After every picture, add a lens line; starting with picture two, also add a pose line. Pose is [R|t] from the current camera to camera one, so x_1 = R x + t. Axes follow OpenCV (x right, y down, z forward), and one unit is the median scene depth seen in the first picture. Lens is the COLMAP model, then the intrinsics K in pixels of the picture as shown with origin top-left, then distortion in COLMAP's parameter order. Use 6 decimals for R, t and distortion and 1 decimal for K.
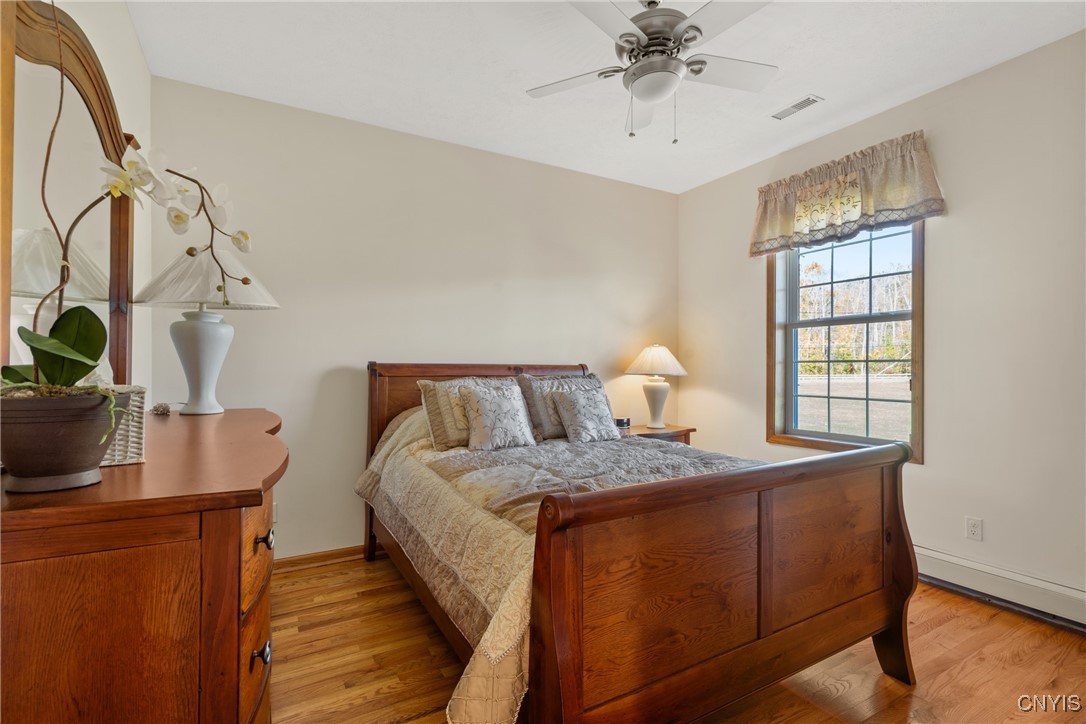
lens RADIAL K [[492.1, 0, 538.2], [0, 492.1, 362.6], [0, 0, 1]] dist [-0.000740, 0.000059]
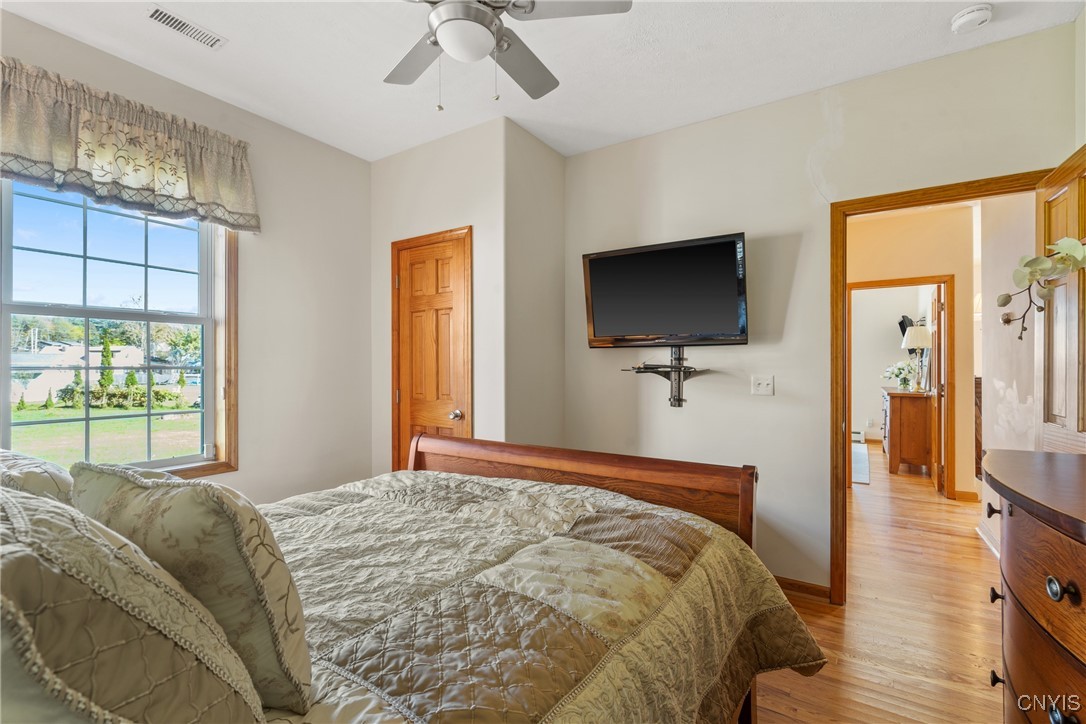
lens RADIAL K [[492.1, 0, 538.2], [0, 492.1, 362.6], [0, 0, 1]] dist [-0.000740, 0.000059]
pose [[-0.460106, -0.003233, 0.887858, -0.357339], [-0.013767, 0.999899, -0.003493, -0.017391], [-0.887757, -0.013830, -0.460104, 0.796875]]
